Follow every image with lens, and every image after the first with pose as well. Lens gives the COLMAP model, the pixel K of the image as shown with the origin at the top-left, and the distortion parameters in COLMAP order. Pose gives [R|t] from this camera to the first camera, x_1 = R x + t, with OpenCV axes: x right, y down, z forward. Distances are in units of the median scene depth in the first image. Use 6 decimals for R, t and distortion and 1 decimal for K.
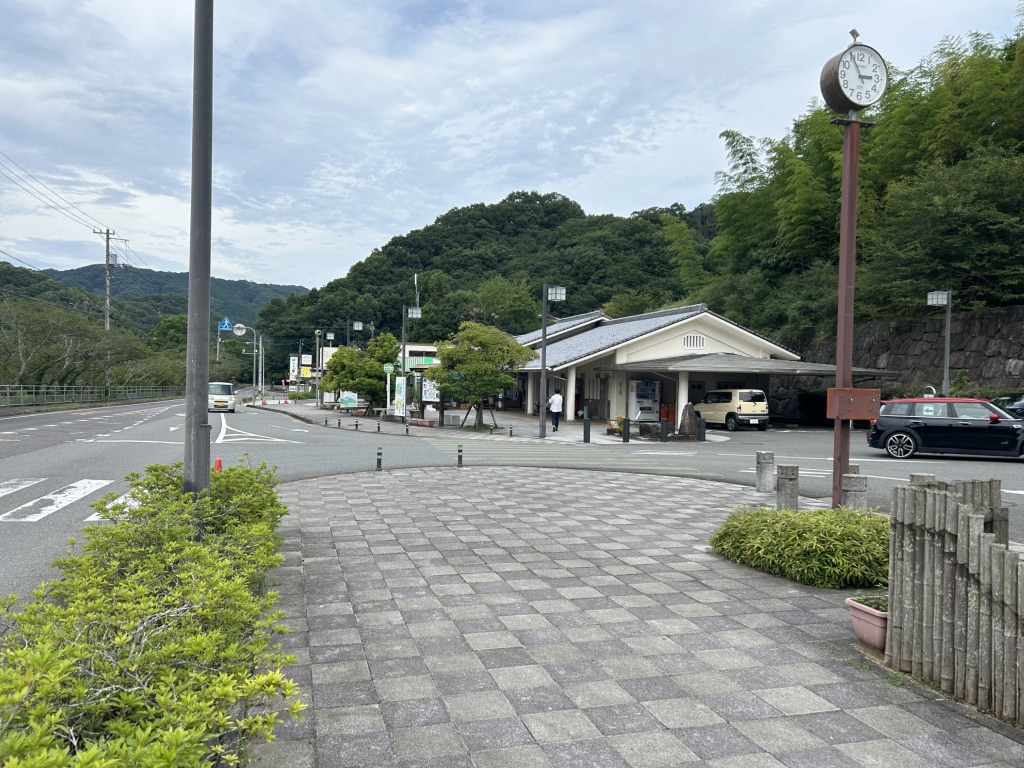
lens RADIAL K [[784.0, 0, 492.1], [0, 784.0, 385.0], [0, 0, 1]] dist [0.054658, -0.061492]
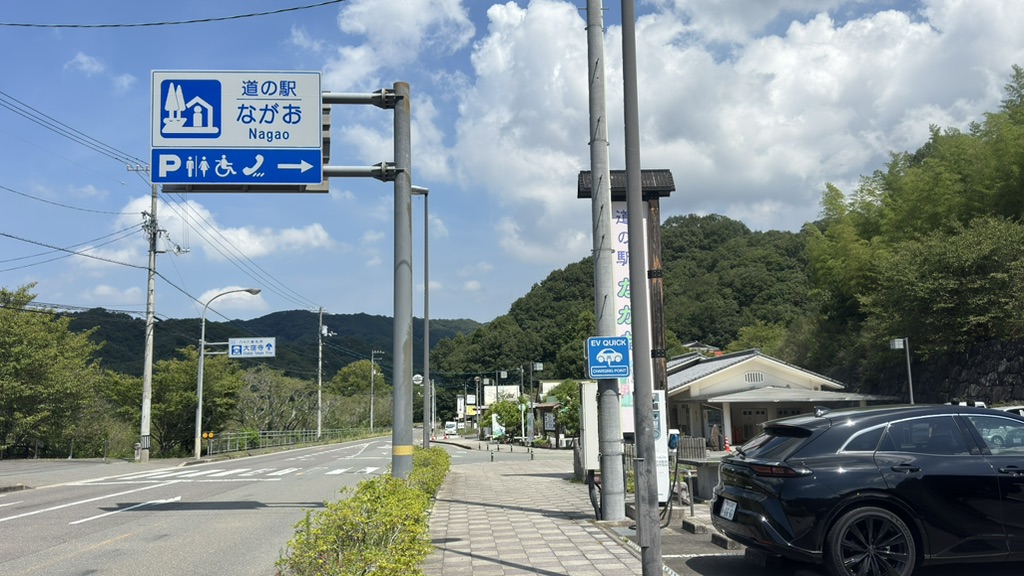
lens RADIAL K [[861.7, 0, 492.8], [0, 861.7, 273.1], [0, 0, 1]] dist [0.108477, 0.000108]
pose [[0.976111, -0.074465, -0.204114, 0.031501], [0.039864, 0.984867, -0.168662, 0.000127], [0.213584, 0.156496, 0.964308, -0.112764]]
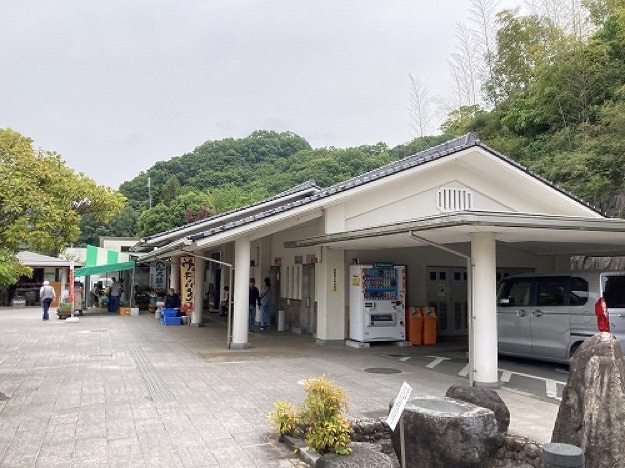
lens RADIAL K [[554.2, 0, 319.1], [0, 554.2, 222.9], [0, 0, 1]] dist [0.057094, -0.004780]
pose [[0.992784, -0.003485, 0.119866, 0.023025], [0.016050, 0.994446, -0.104019, 0.000978], [-0.118838, 0.105192, 0.987326, 0.132833]]
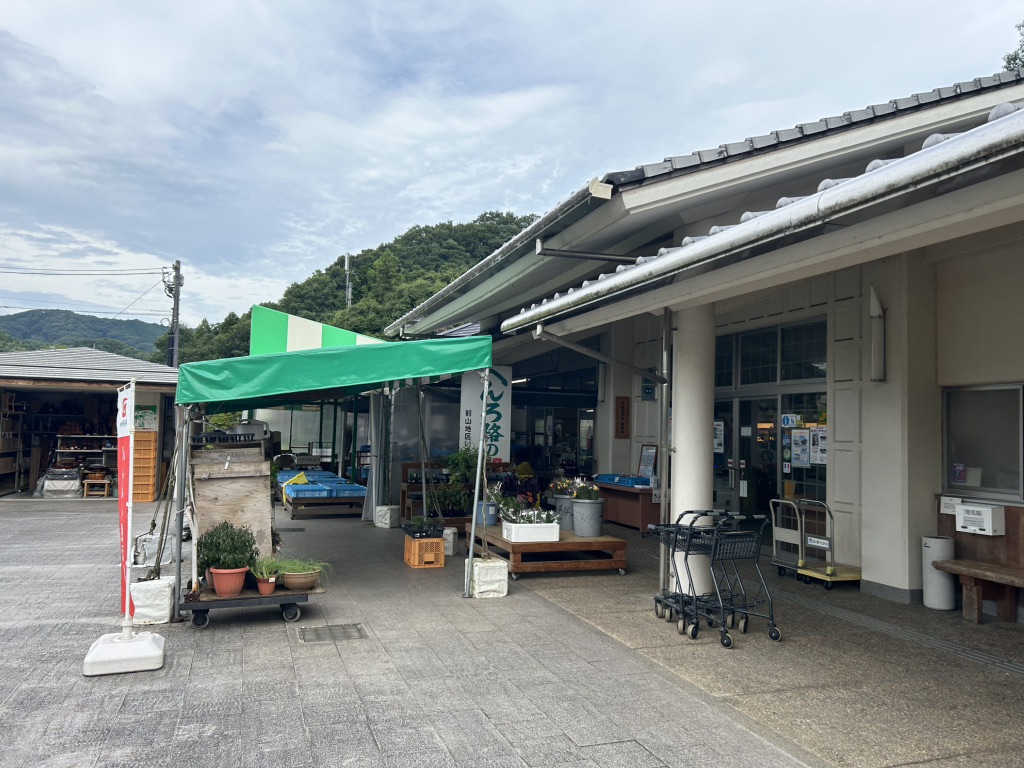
lens RADIAL K [[748.9, 0, 512.0], [0, 748.9, 384.0], [0, 0, 1]] dist [0.045206, -0.054669]
pose [[0.996869, 0.008213, 0.078643, -0.008696], [-0.002478, 0.997348, -0.072745, 0.000371], [-0.079032, 0.072322, 0.994245, 0.240754]]
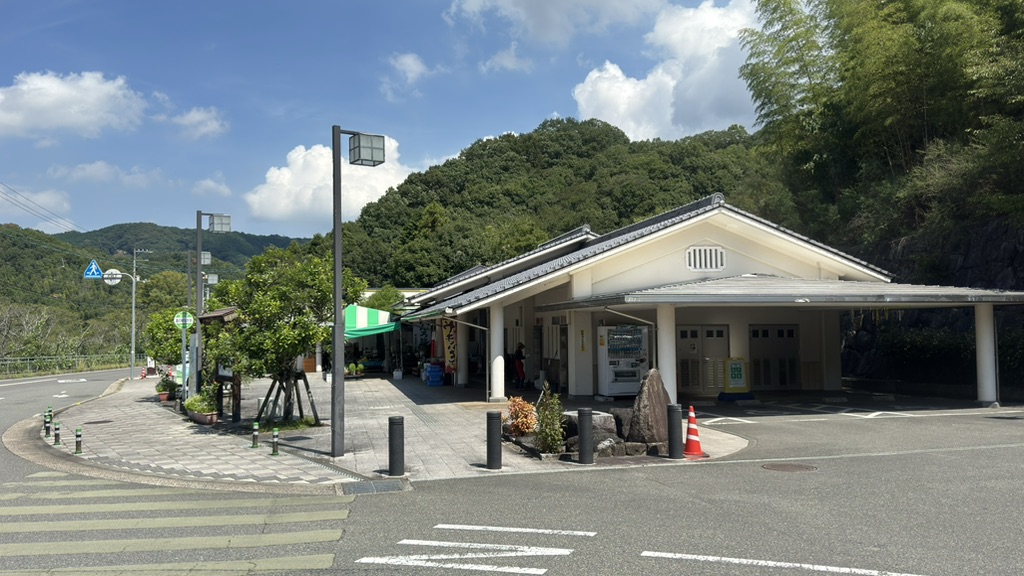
lens RADIAL K [[838.7, 0, 512.0], [0, 838.7, 288.0], [0, 0, 1]] dist [0.036782, -0.005346]
pose [[0.998286, -0.035702, -0.046379, 0.030474], [0.032833, 0.997585, -0.061207, 0.000361], [0.048452, 0.059579, 0.997047, 0.078647]]
